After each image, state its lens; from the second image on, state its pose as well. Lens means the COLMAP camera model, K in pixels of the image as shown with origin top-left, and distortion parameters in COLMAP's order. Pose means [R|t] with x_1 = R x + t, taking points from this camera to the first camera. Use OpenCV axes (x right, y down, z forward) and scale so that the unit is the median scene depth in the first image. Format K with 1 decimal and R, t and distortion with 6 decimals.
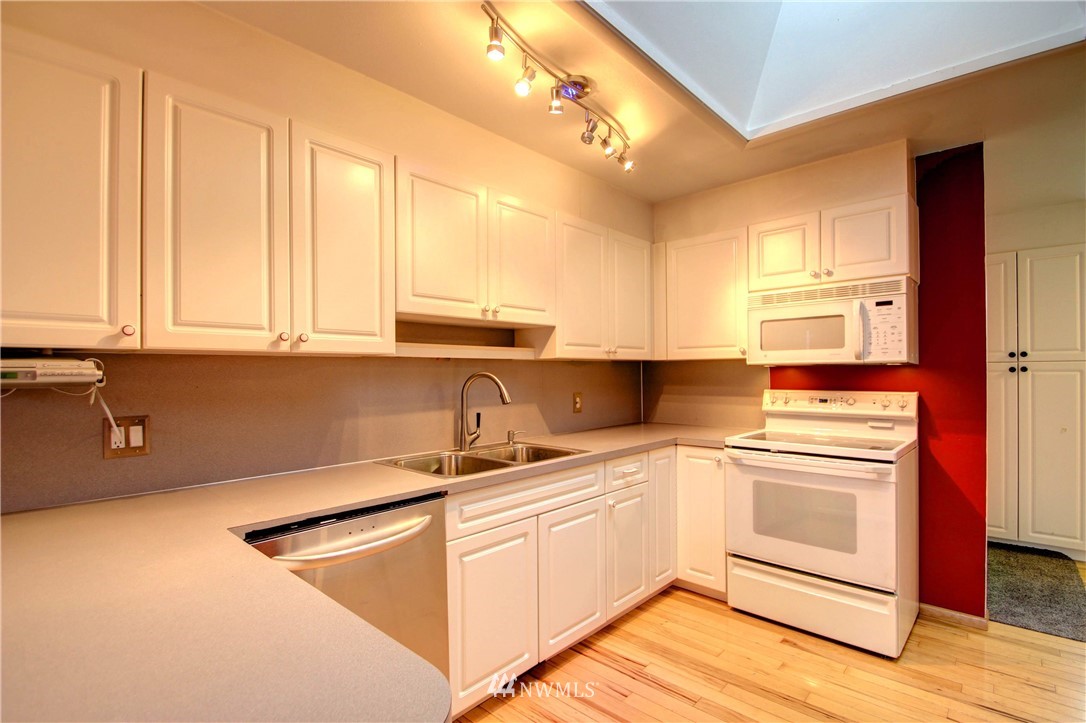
lens RADIAL K [[531.3, 0, 537.7], [0, 531.3, 367.2], [0, 0, 1]] dist [0.003571, -0.002546]
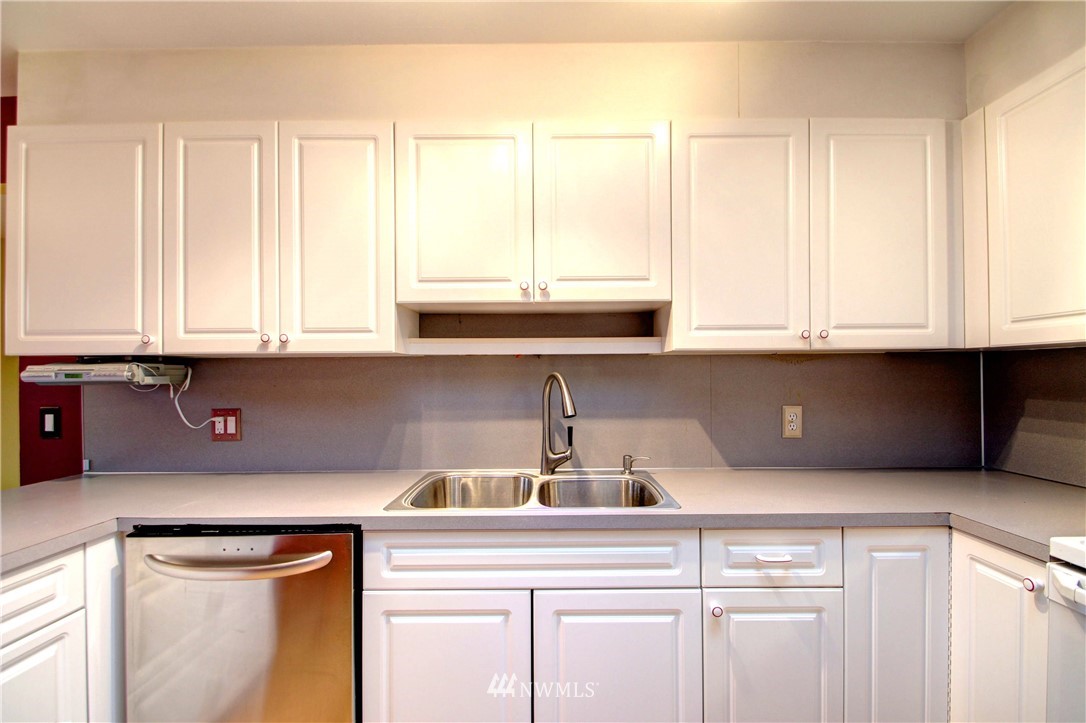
lens RADIAL K [[531.3, 0, 543.1], [0, 531.3, 362.7], [0, 0, 1]] dist [0.003571, -0.002546]
pose [[0.671410, -0.008877, -0.741033, 0.446911], [0.008670, 0.999954, -0.004123, -0.001638], [0.741036, -0.003656, 0.671456, 0.504382]]
